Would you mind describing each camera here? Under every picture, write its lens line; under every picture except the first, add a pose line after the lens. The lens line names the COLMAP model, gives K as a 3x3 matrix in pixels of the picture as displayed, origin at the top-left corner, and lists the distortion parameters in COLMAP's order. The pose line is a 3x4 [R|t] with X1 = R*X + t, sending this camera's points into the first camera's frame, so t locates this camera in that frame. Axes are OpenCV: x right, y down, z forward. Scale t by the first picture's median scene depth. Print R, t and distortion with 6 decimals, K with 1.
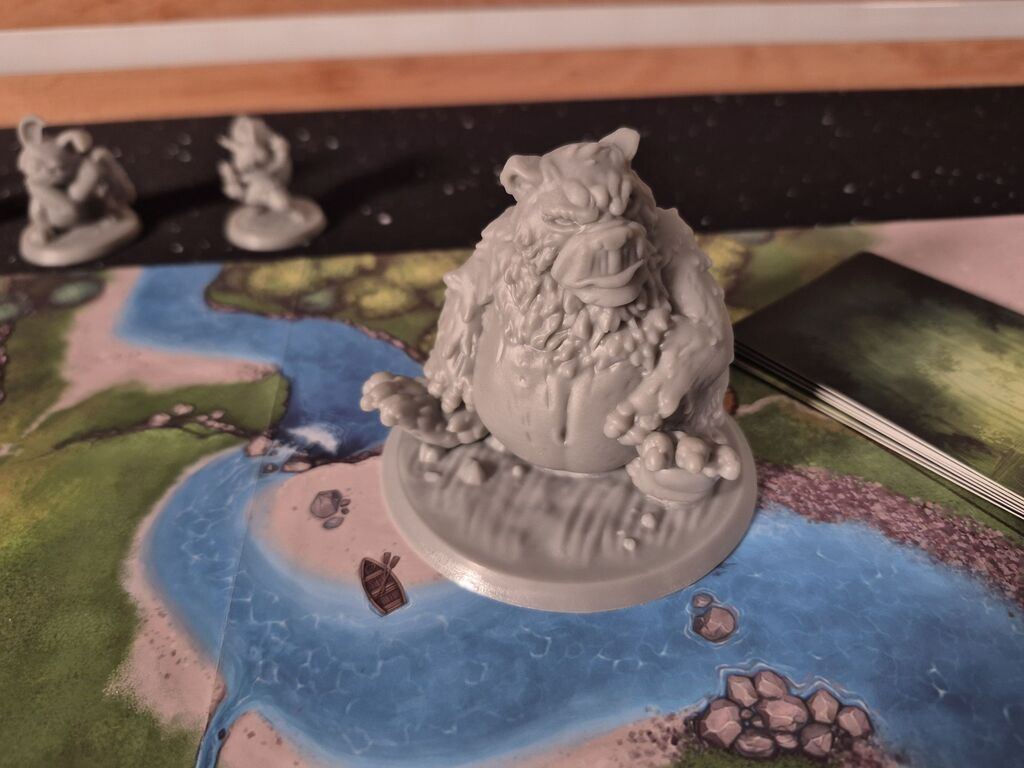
lens RADIAL K [[701.2, 0, 512.0], [0, 701.2, 384.0], [0, 0, 1]] dist [0.043336, -0.074388]
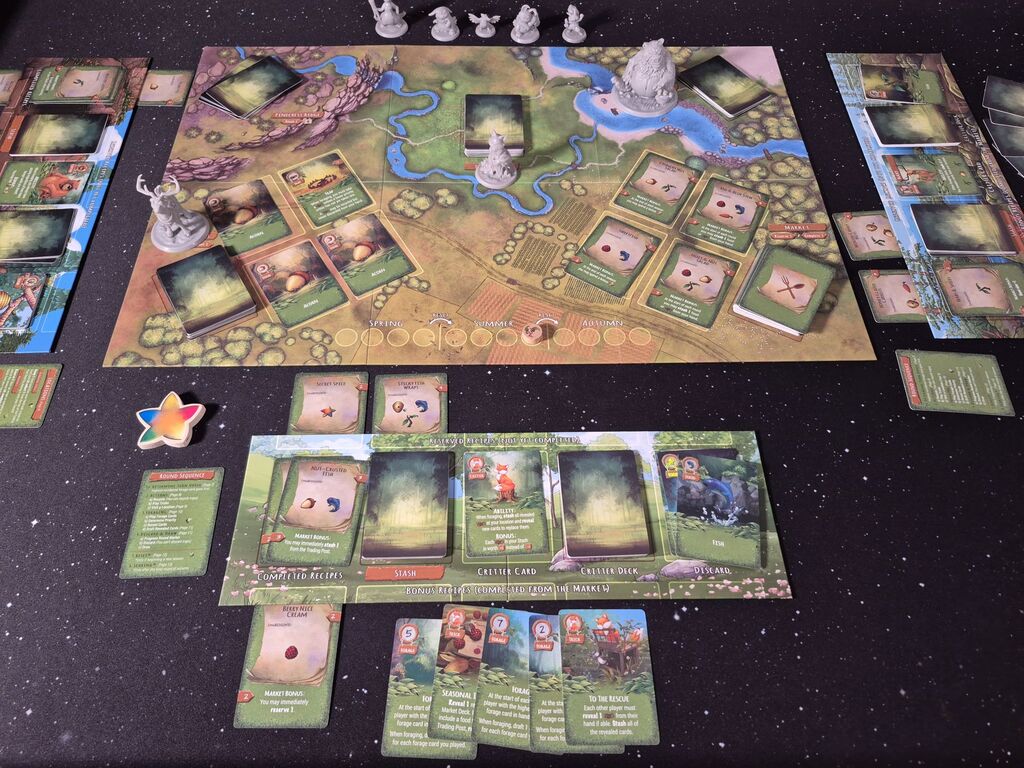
lens RADIAL K [[701.2, 0, 512.0], [0, 701.2, 384.0], [0, 0, 1]] dist [0.043336, -0.074388]
pose [[0.996242, 0.084212, -0.020268, -0.642990], [-0.071759, 0.933487, 0.351359, 0.337163], [0.048509, -0.348585, 0.936021, -4.912852]]
